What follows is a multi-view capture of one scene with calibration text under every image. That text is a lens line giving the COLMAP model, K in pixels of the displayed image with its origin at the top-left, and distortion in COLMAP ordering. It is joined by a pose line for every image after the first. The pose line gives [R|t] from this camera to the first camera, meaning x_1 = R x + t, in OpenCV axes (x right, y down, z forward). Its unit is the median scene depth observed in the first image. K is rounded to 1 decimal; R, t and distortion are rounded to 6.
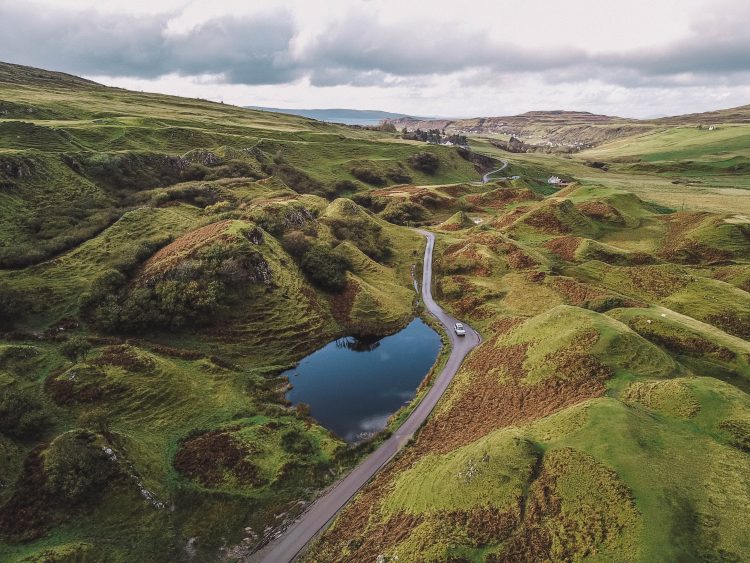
lens RADIAL K [[583.3, 0, 375.0], [0, 583.3, 281.5], [0, 0, 1]] dist [0.018039, -0.000686]
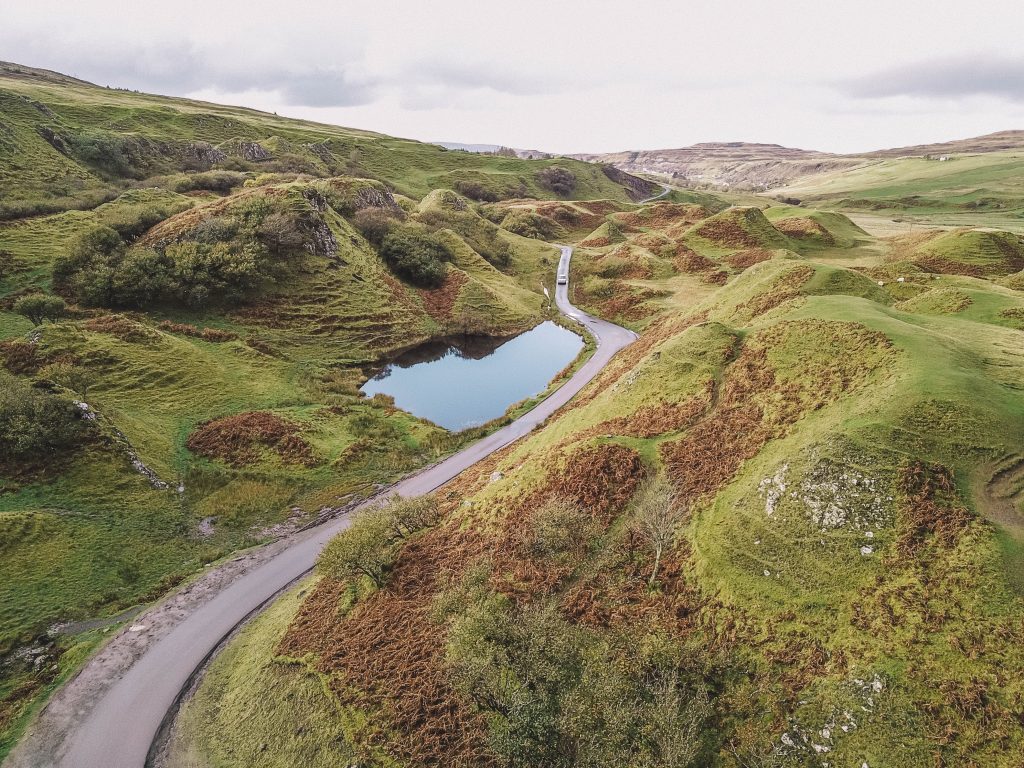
lens RADIAL K [[796.4, 0, 512.0], [0, 796.4, 384.0], [0, 0, 1]] dist [0.018039, -0.000686]
pose [[0.999586, -0.004106, 0.028491, 0.001148], [0.003922, 0.999971, 0.006523, 0.133380], [-0.028517, -0.006408, 0.999573, 0.044837]]
